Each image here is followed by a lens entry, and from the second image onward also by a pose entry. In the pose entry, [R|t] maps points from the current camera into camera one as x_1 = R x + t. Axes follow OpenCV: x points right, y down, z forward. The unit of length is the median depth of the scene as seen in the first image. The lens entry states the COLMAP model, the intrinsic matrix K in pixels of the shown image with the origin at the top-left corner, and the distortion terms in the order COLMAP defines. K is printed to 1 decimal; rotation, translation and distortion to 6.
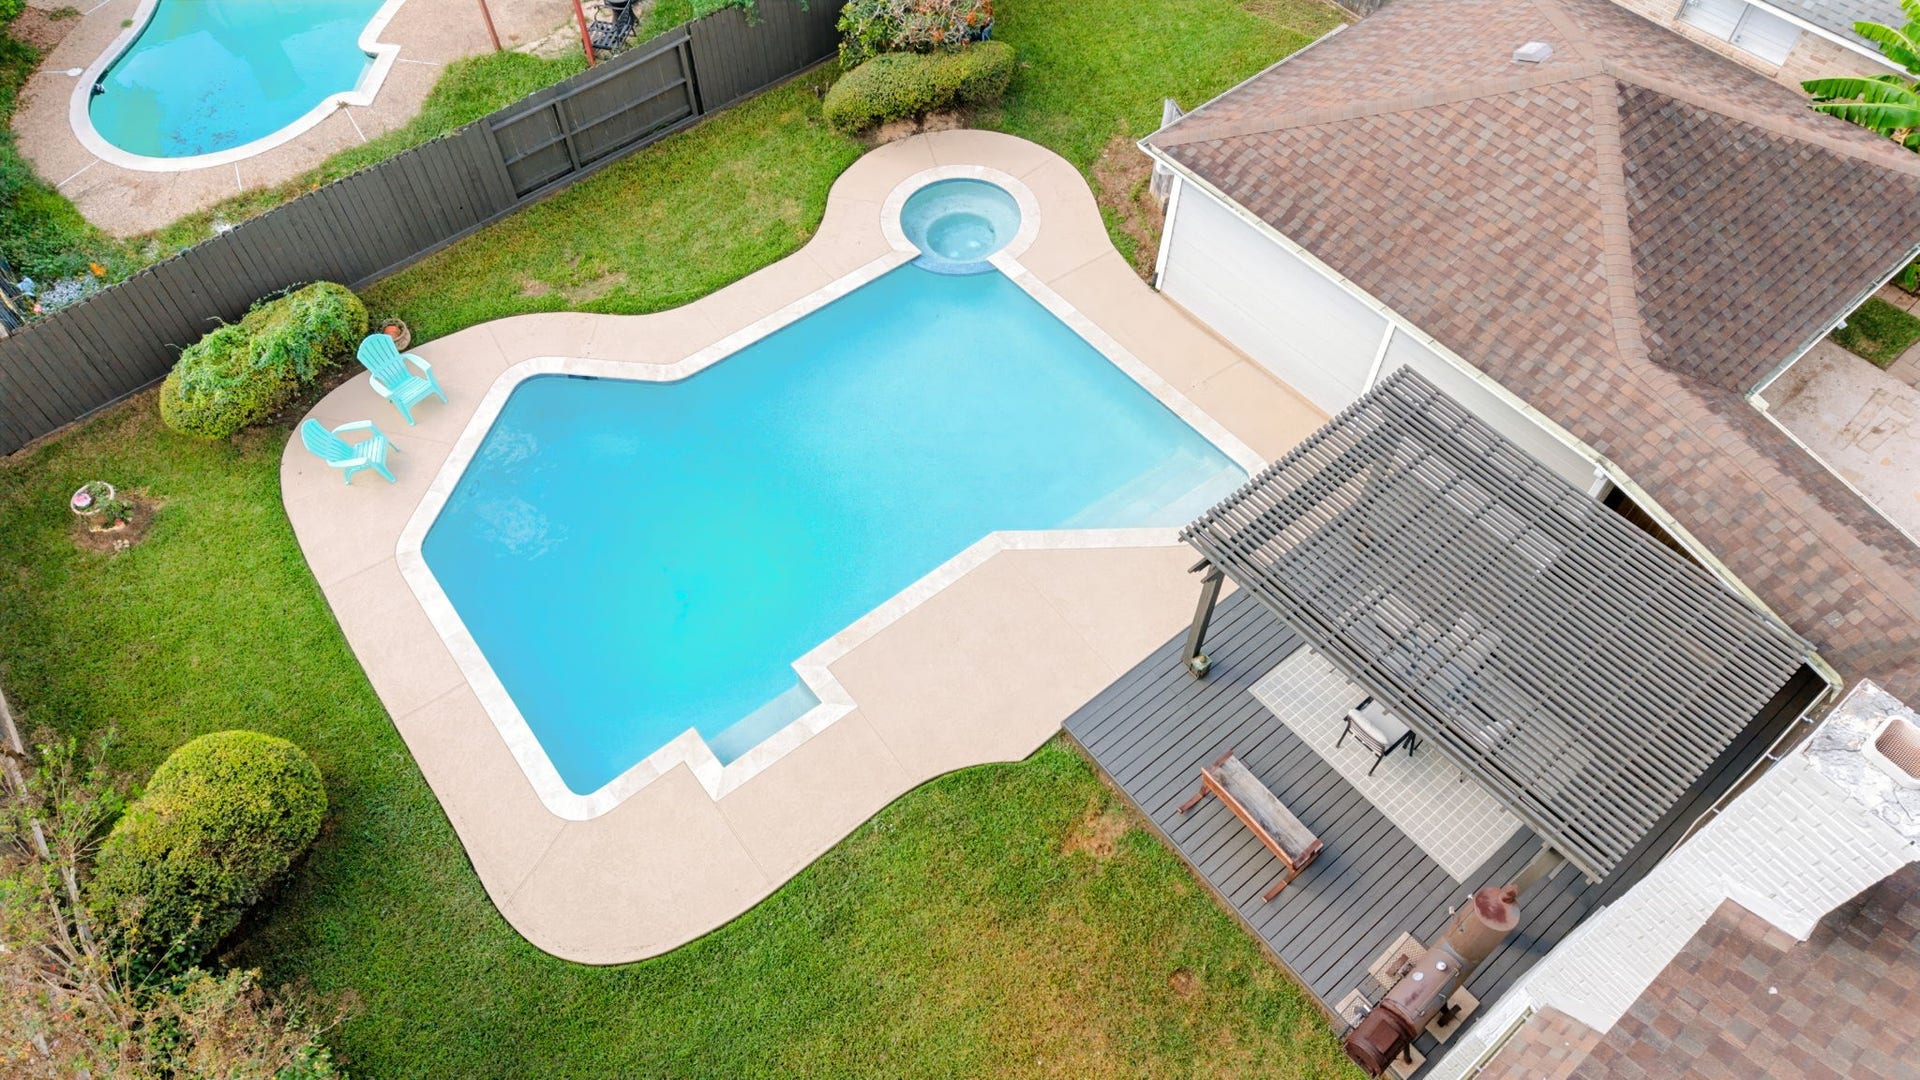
lens RADIAL K [[1288.0, 0, 960.0], [0, 1288.0, 540.0], [0, 0, 1]] dist [-0.001395, -0.000189]
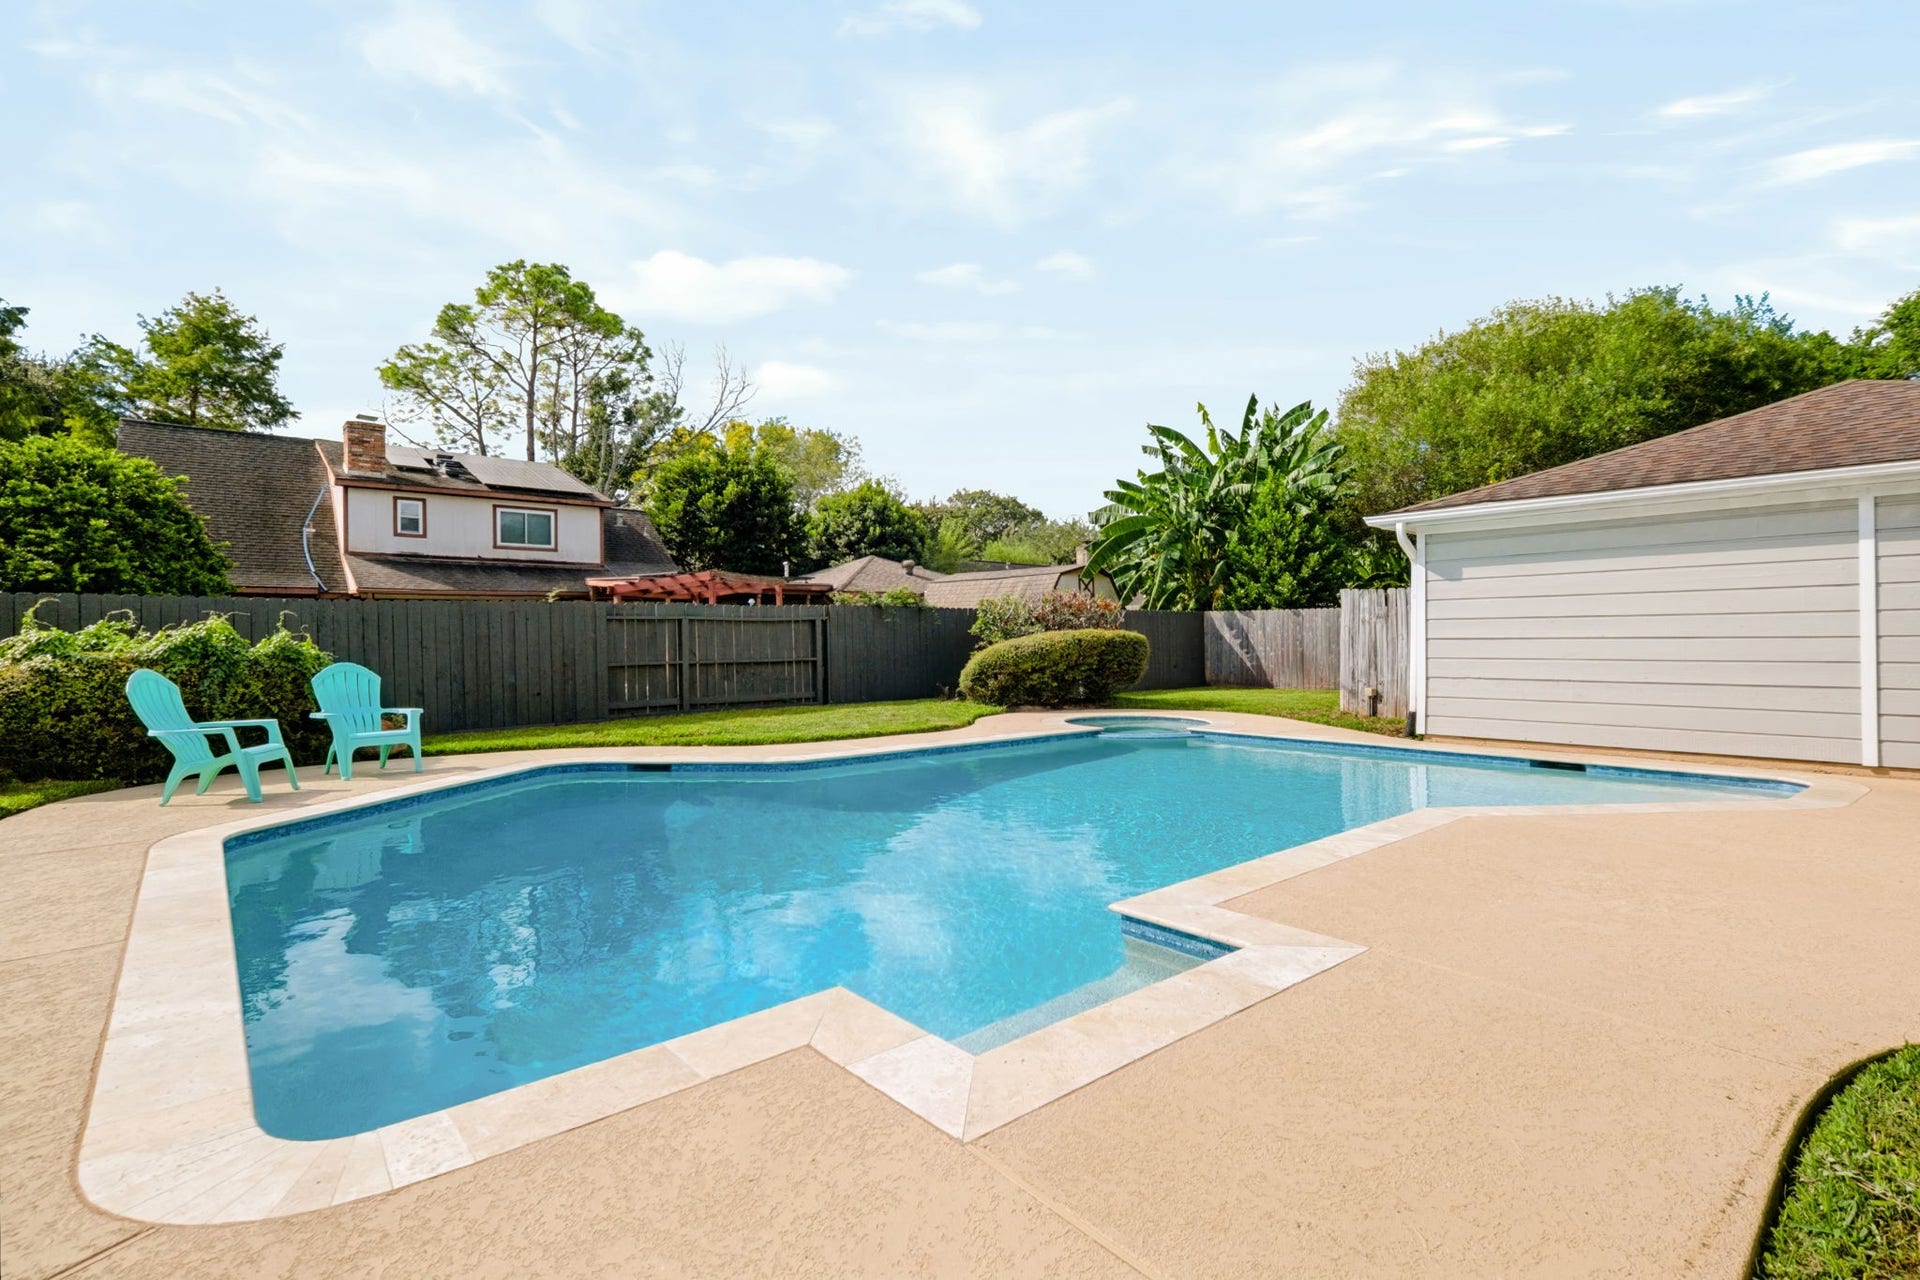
lens RADIAL K [[899.9, 0, 958.3], [0, 899.9, 613.2], [0, 0, 1]] dist [0.004786, 0.000527]
pose [[0.998937, -0.013233, 0.044154, -0.145466], [0.043978, 0.560522, -0.826971, 0.199769], [-0.013806, 0.828034, 0.560508, 0.633259]]
